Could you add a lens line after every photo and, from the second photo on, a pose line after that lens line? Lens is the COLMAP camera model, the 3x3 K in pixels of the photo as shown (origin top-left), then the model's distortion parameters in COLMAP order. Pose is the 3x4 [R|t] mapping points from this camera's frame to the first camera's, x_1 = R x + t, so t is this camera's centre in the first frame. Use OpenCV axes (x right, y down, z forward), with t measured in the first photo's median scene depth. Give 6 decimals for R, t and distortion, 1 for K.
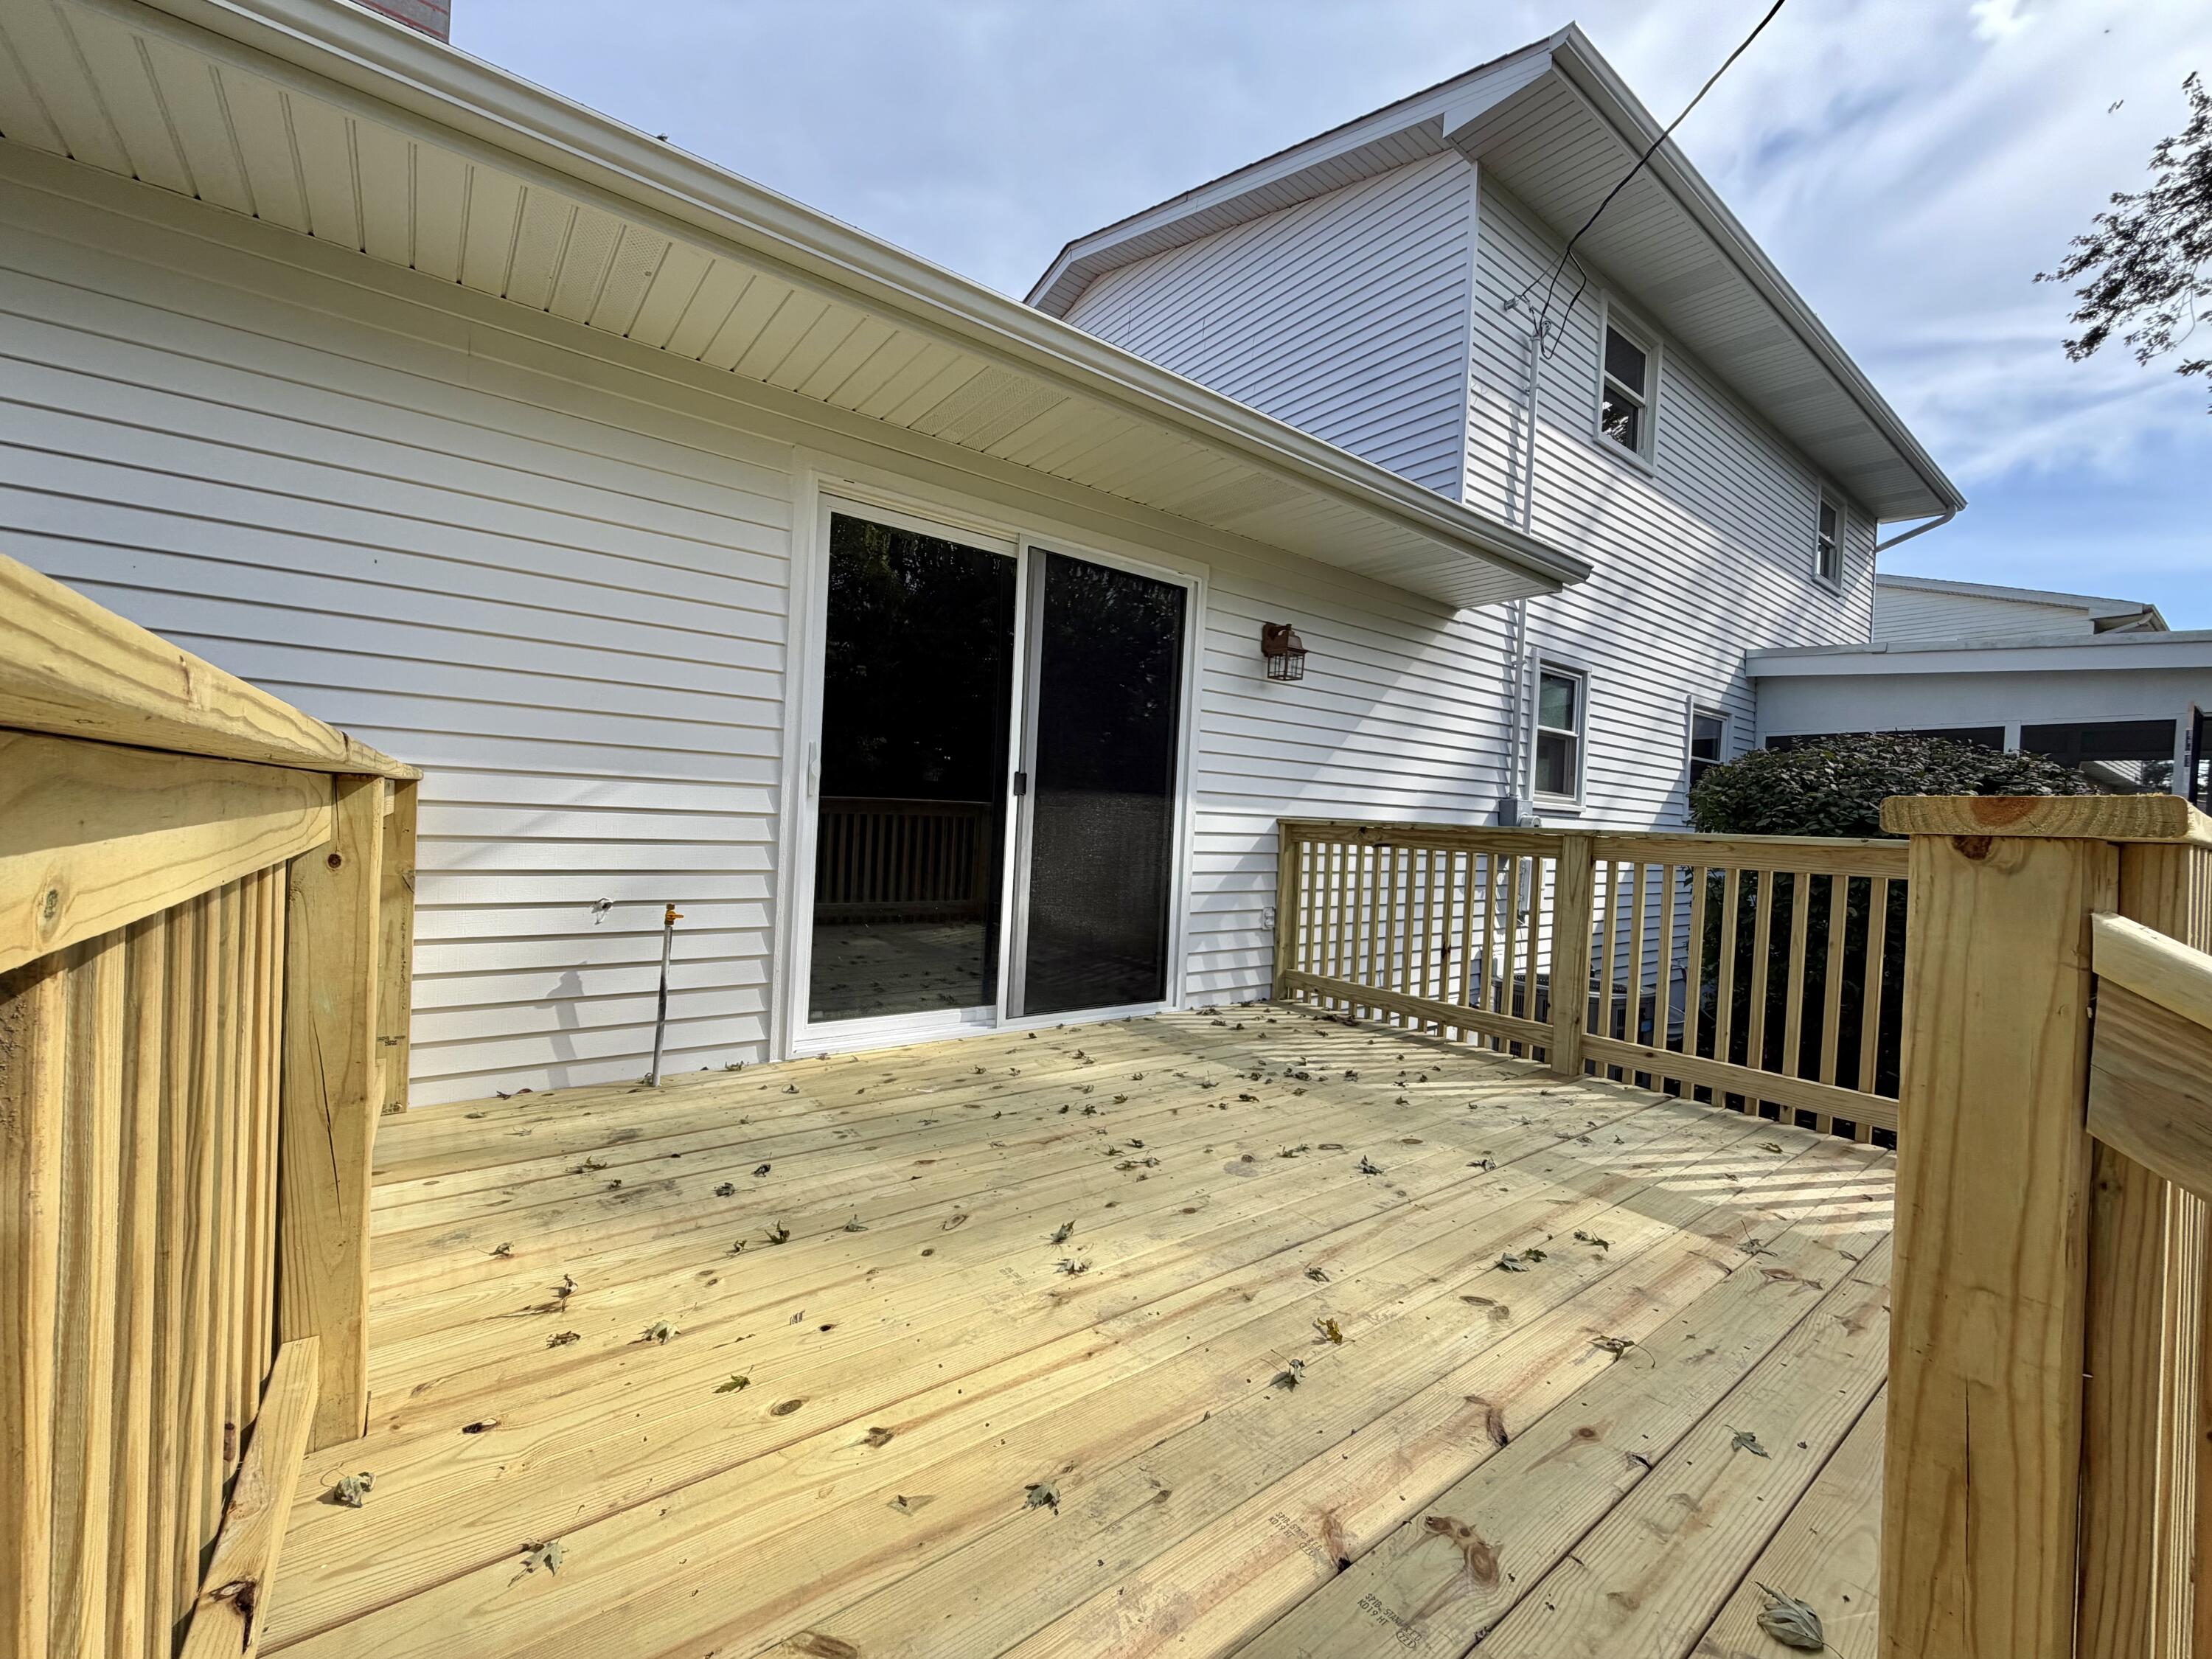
lens RADIAL K [[882.1, 0, 1106.0], [0, 882.1, 829.5], [0, 0, 1]] dist [0.000224, -0.000132]
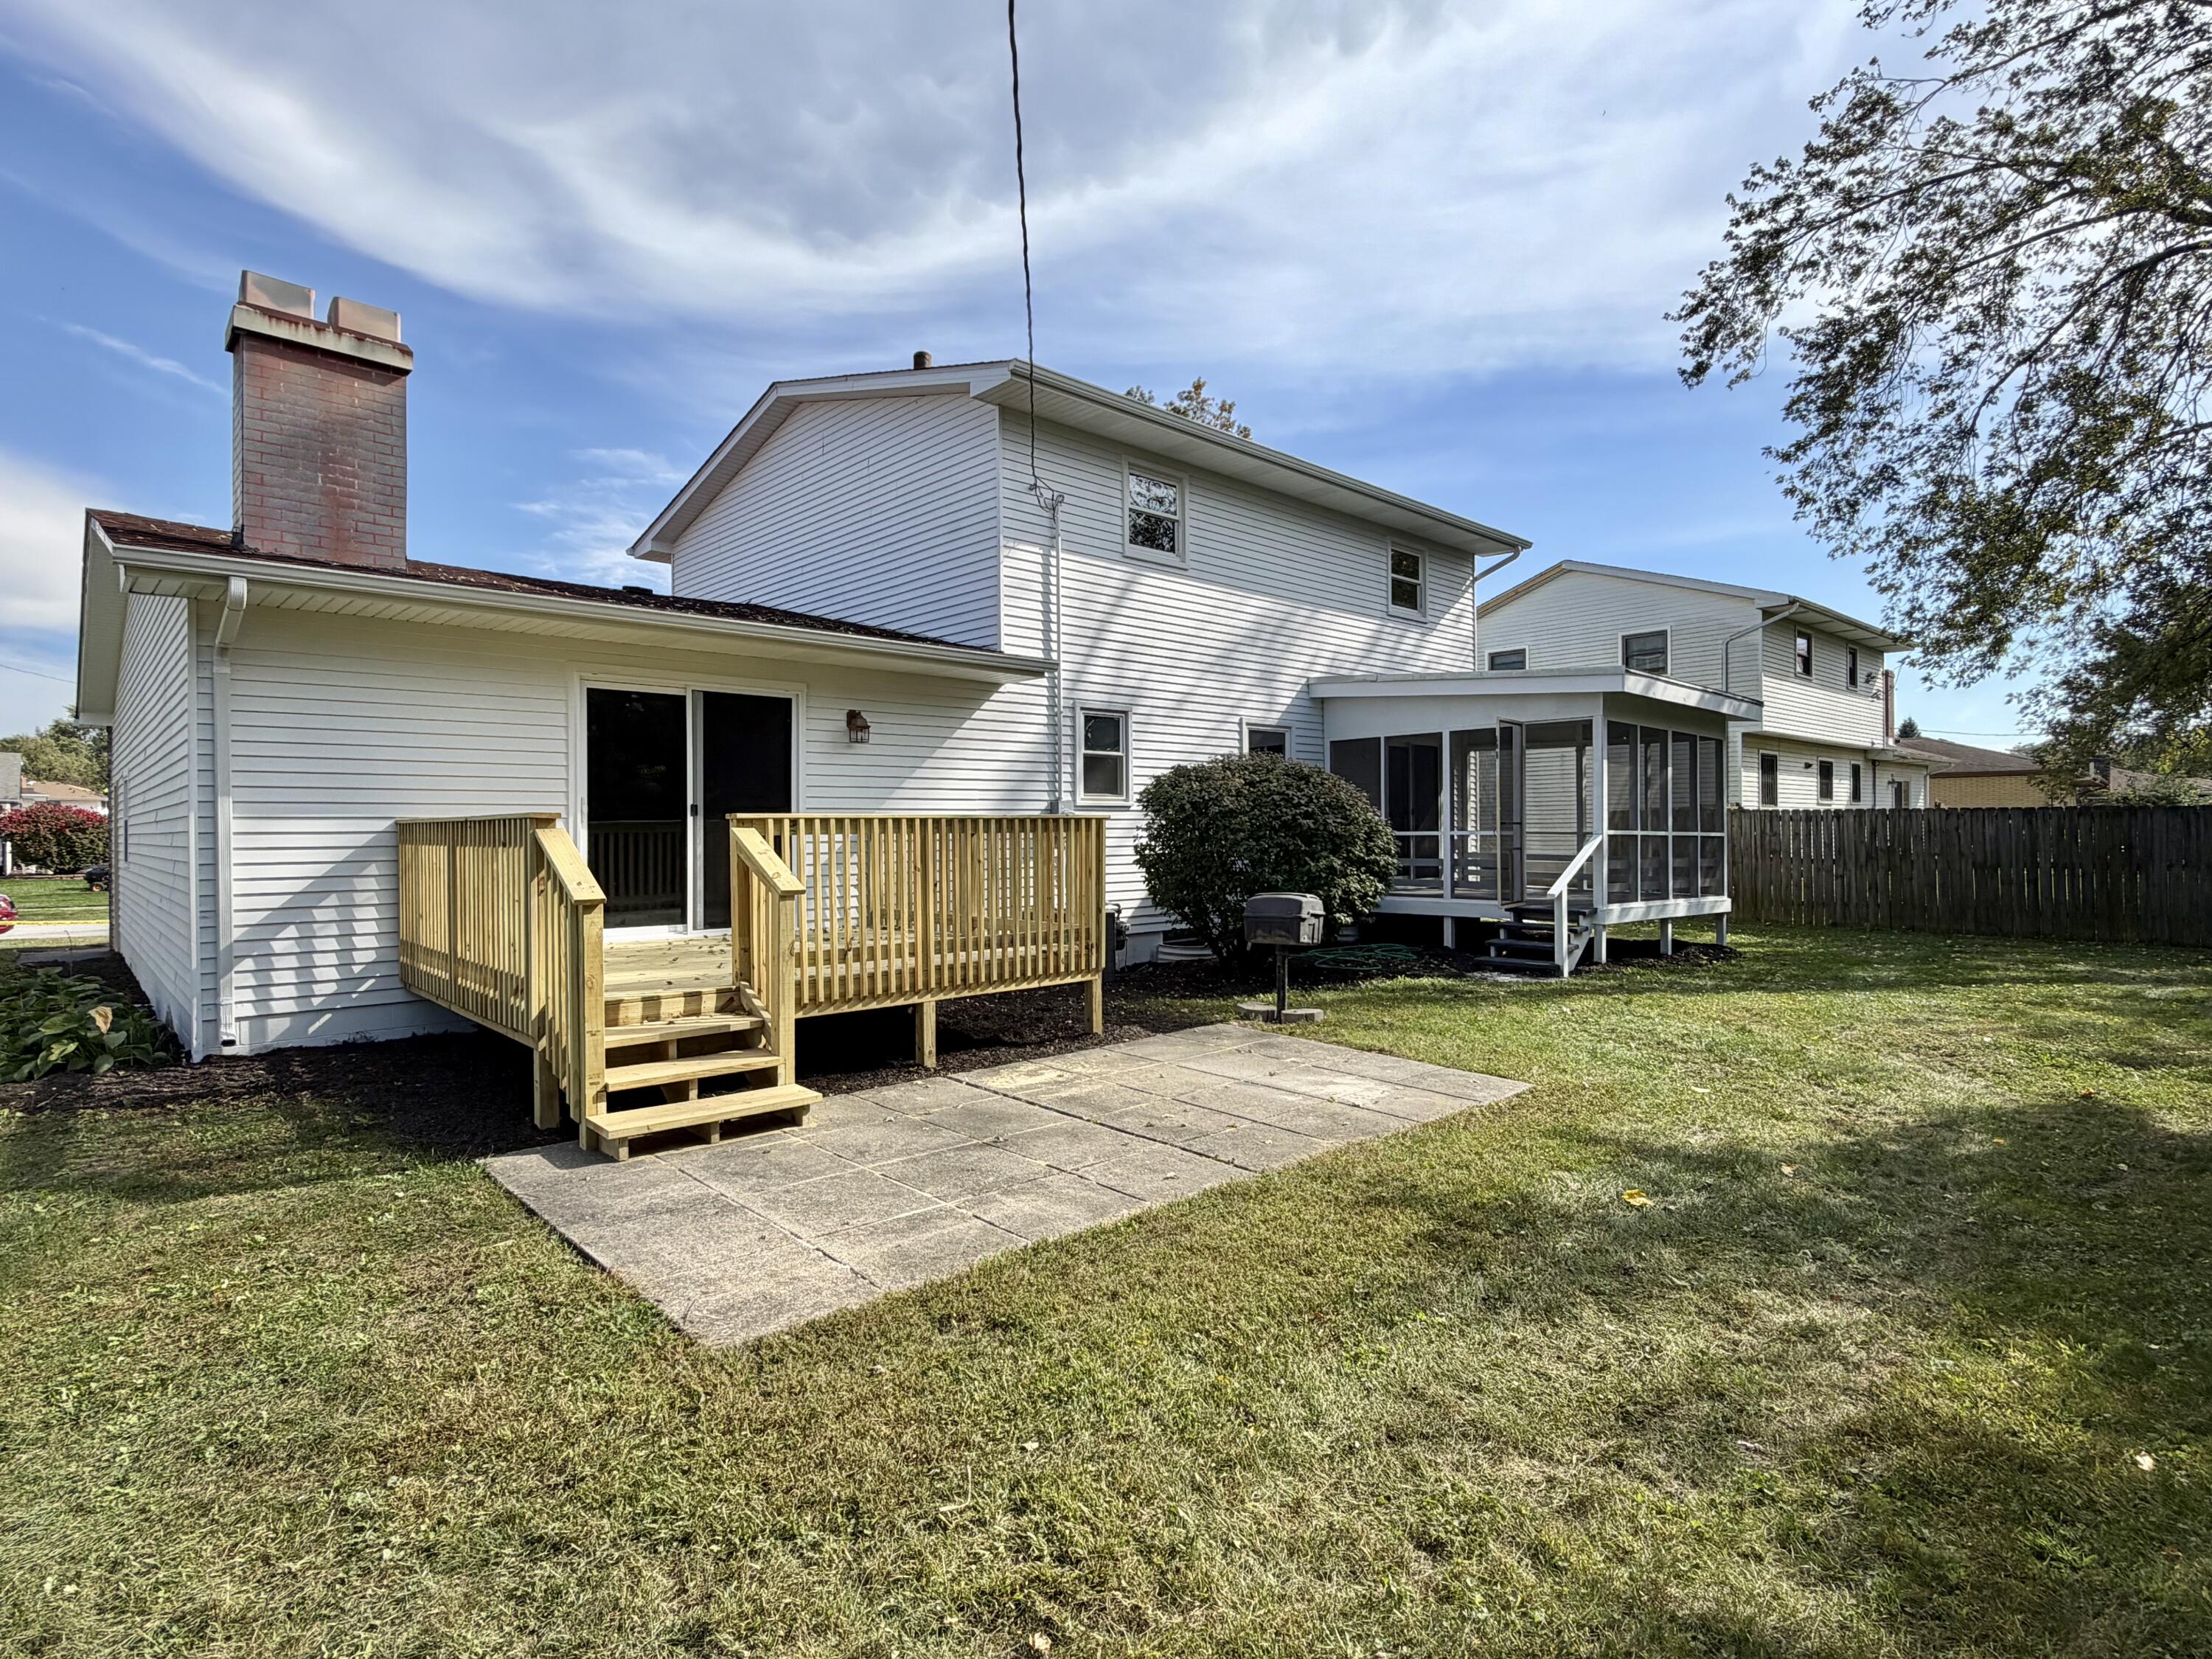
lens RADIAL K [[1132.8, 0, 1106.0], [0, 1132.8, 829.5], [0, 0, 1]] dist [0.017979, 0.000172]
pose [[0.993600, -0.052410, 0.100061, 0.372056], [0.053721, 0.998501, -0.010454, 0.044653], [-0.099363, 0.015763, 0.994926, -1.070472]]
